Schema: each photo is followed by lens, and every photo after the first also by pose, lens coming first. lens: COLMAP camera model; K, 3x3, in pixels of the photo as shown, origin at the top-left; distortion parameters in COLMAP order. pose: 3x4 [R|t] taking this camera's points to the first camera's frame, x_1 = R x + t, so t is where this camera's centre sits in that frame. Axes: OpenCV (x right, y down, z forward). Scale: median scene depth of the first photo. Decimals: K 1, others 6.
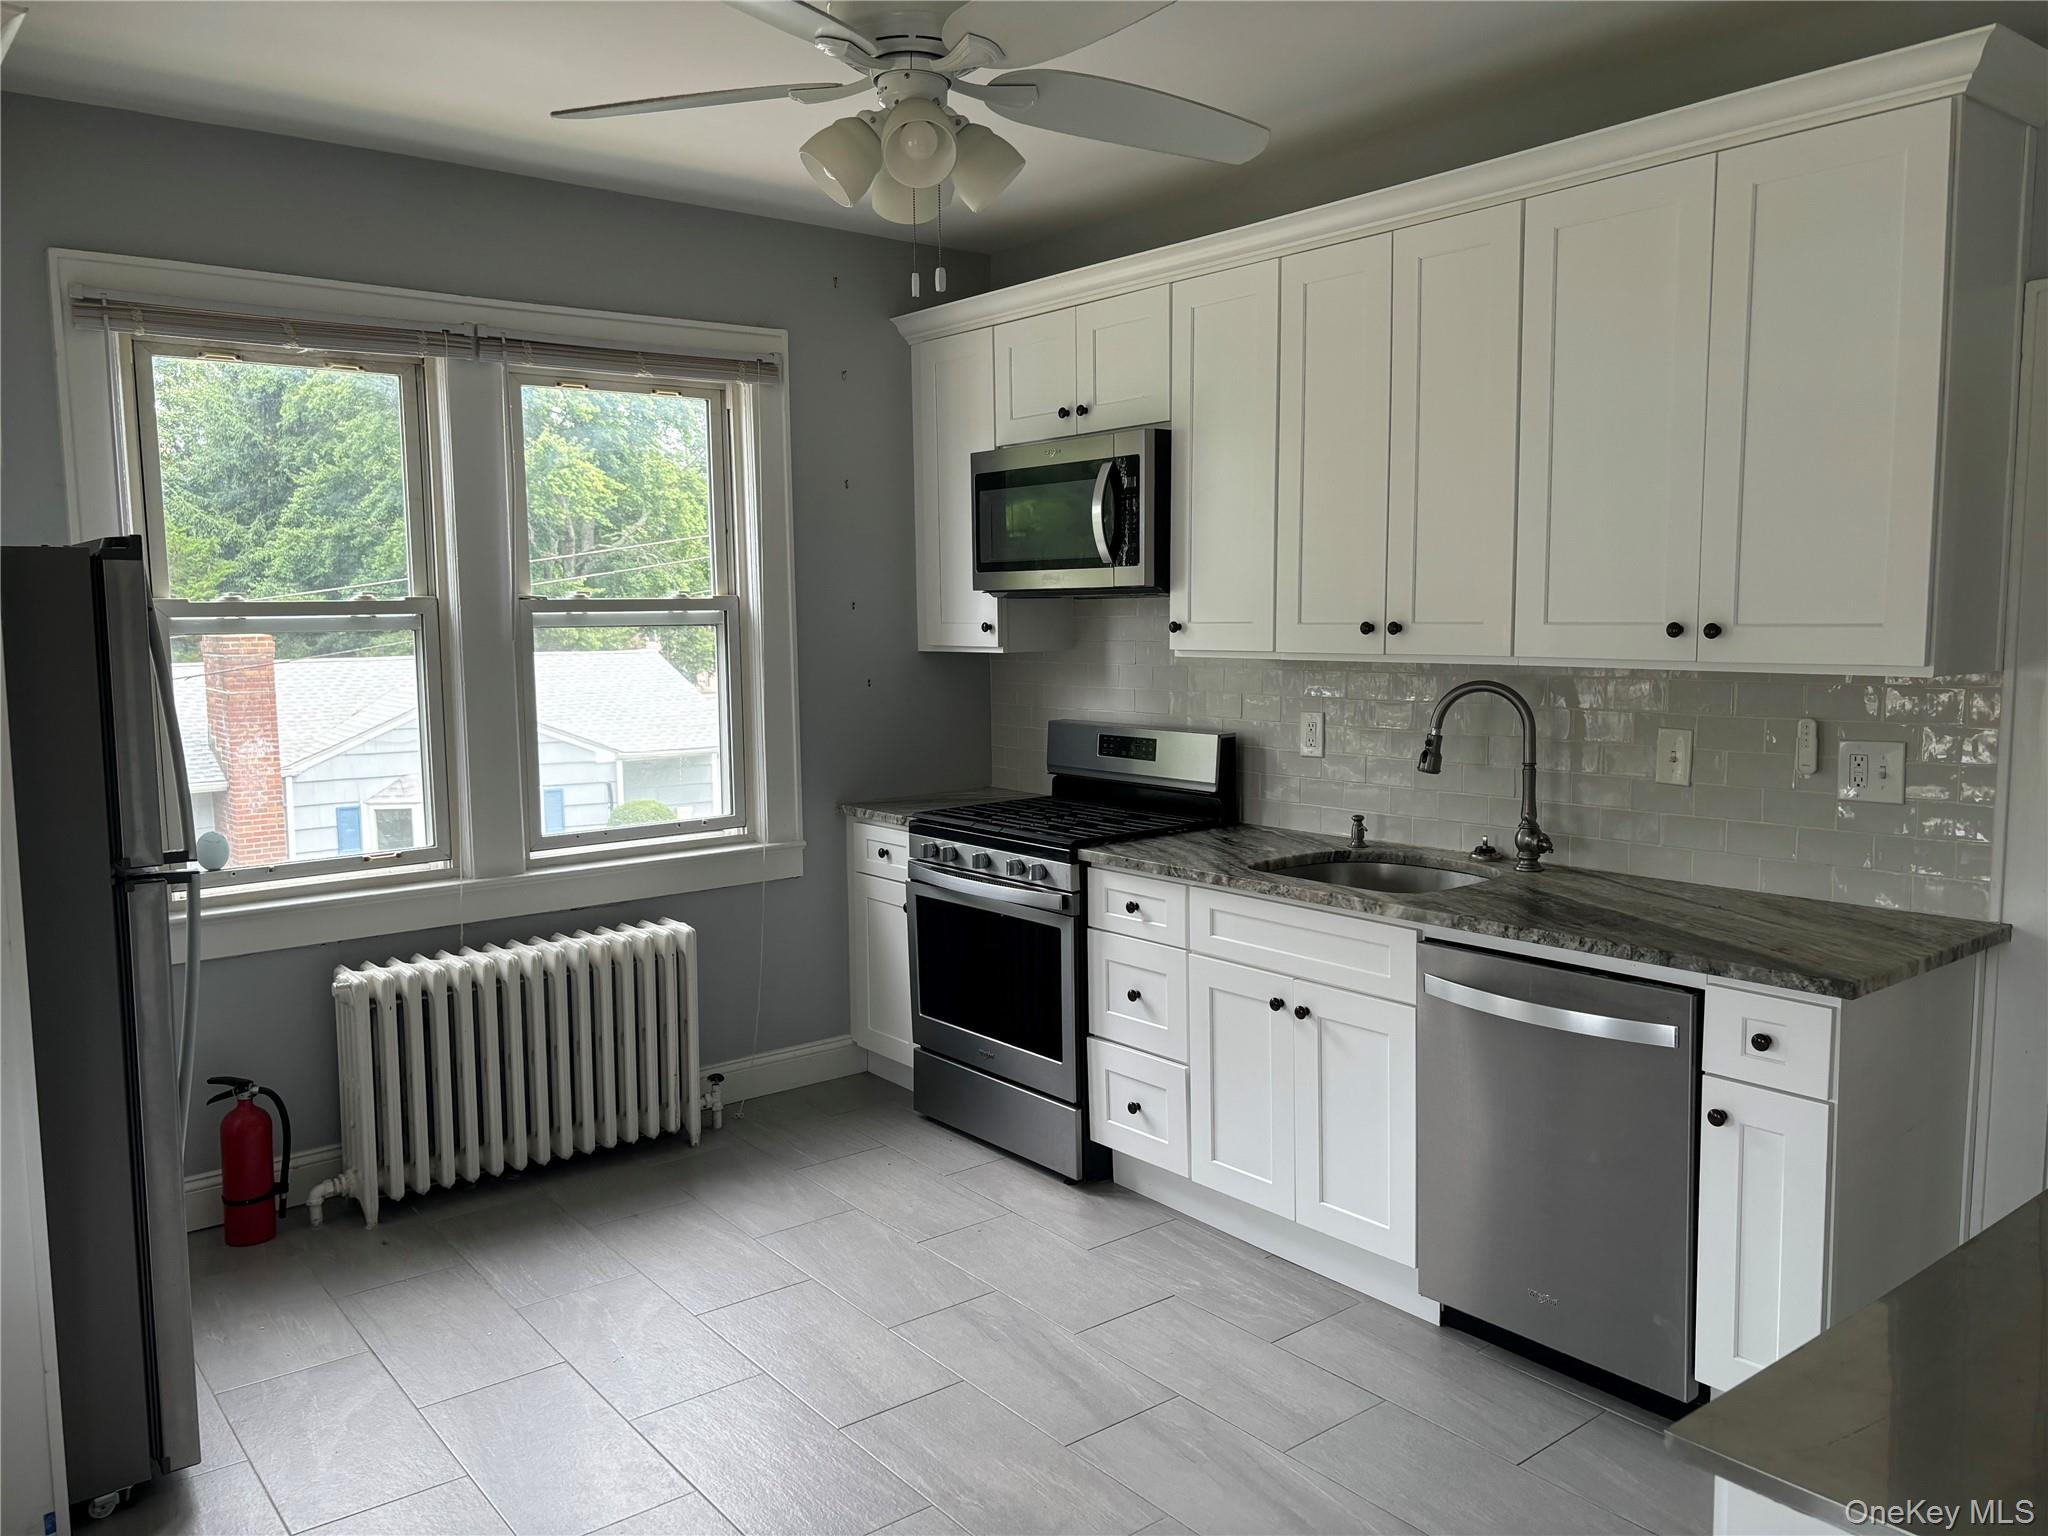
lens RADIAL K [[1561.3, 0, 1011.1], [0, 1561.3, 749.5], [0, 0, 1]] dist [0.031254, -0.030861]
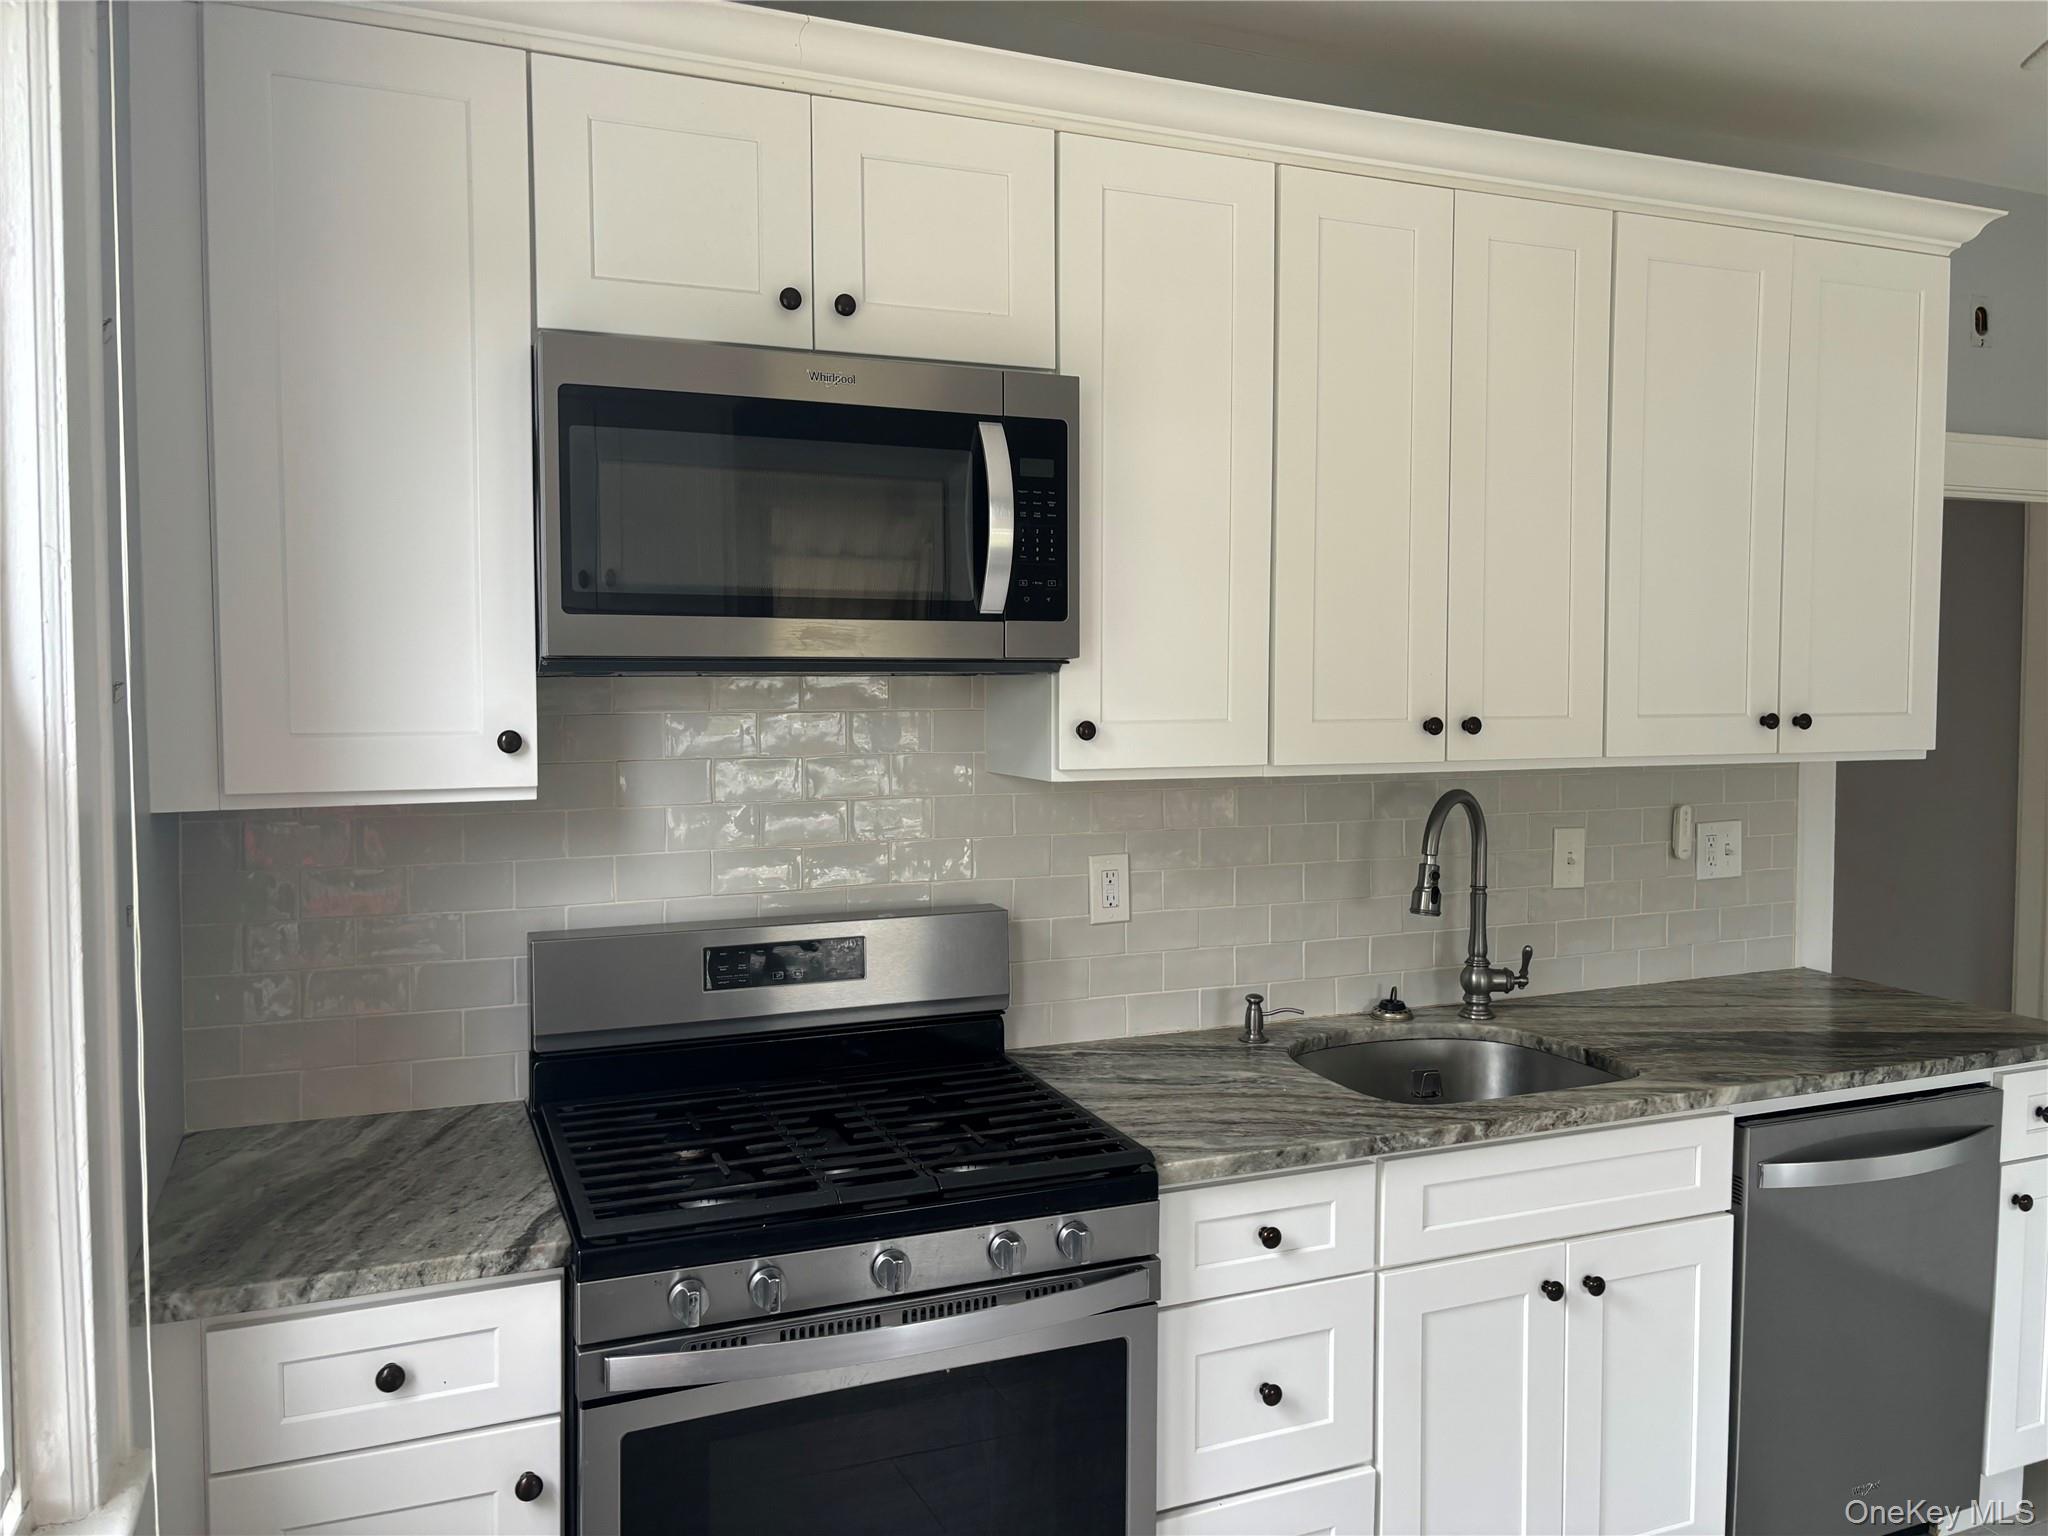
lens RADIAL K [[1561.3, 0, 1000.4], [0, 1561.3, 726.0], [0, 0, 1]] dist [0.031254, -0.030861]
pose [[0.261159, -0.023917, 0.964999, -0.508376], [0.081960, 0.996632, 0.002520, -0.094088], [-0.961810, 0.078433, 0.262240, 0.984712]]
